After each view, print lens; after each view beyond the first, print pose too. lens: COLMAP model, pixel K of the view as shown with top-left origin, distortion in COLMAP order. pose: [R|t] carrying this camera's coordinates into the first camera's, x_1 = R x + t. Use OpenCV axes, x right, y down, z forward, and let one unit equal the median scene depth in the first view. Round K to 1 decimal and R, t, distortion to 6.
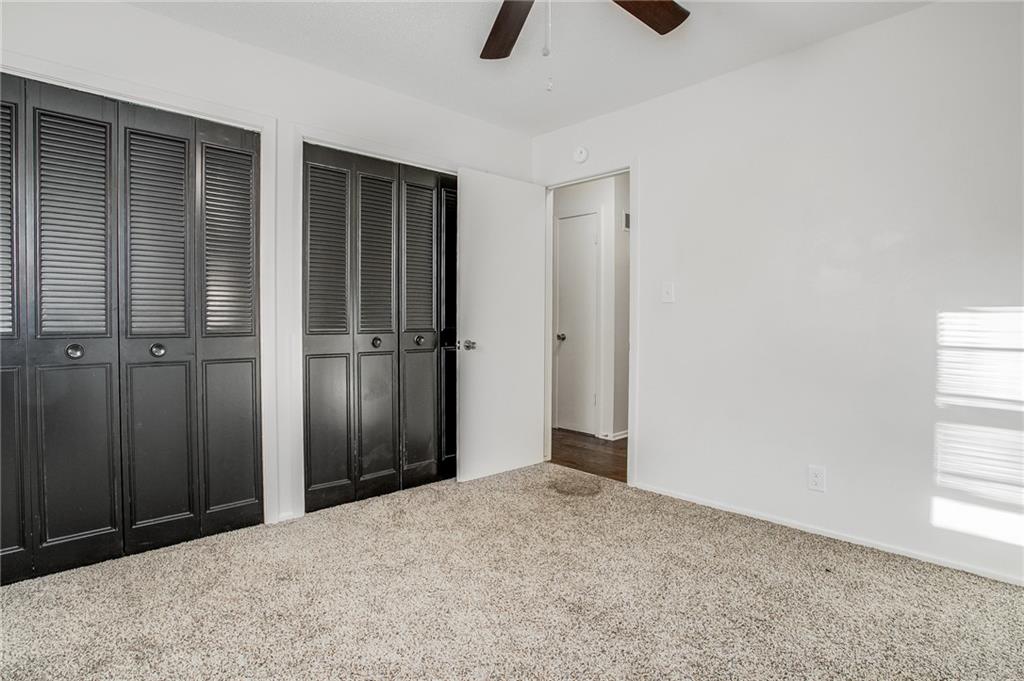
lens RADIAL K [[520.8, 0, 513.7], [0, 520.8, 307.7], [0, 0, 1]] dist [-0.069114, 0.021679]
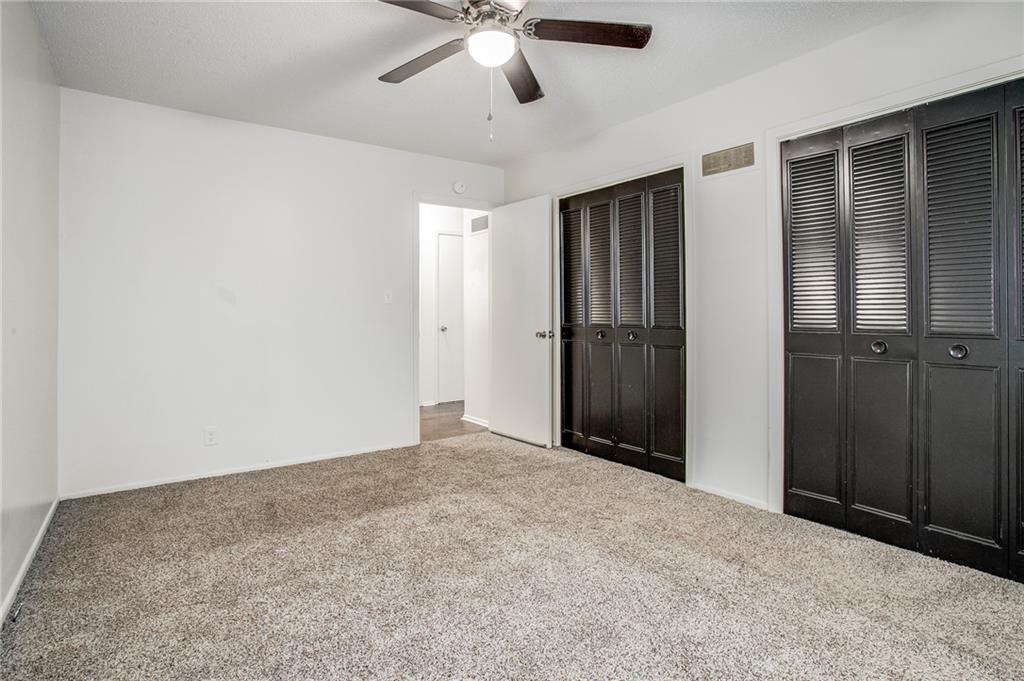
lens RADIAL K [[520.8, 0, 513.7], [0, 520.8, 307.7], [0, 0, 1]] dist [-0.069114, 0.021679]
pose [[-0.154139, -0.016622, -0.987909, 0.443972], [0.010722, 0.999771, -0.018495, 0.010315], [0.987991, -0.013443, -0.153926, 0.424986]]
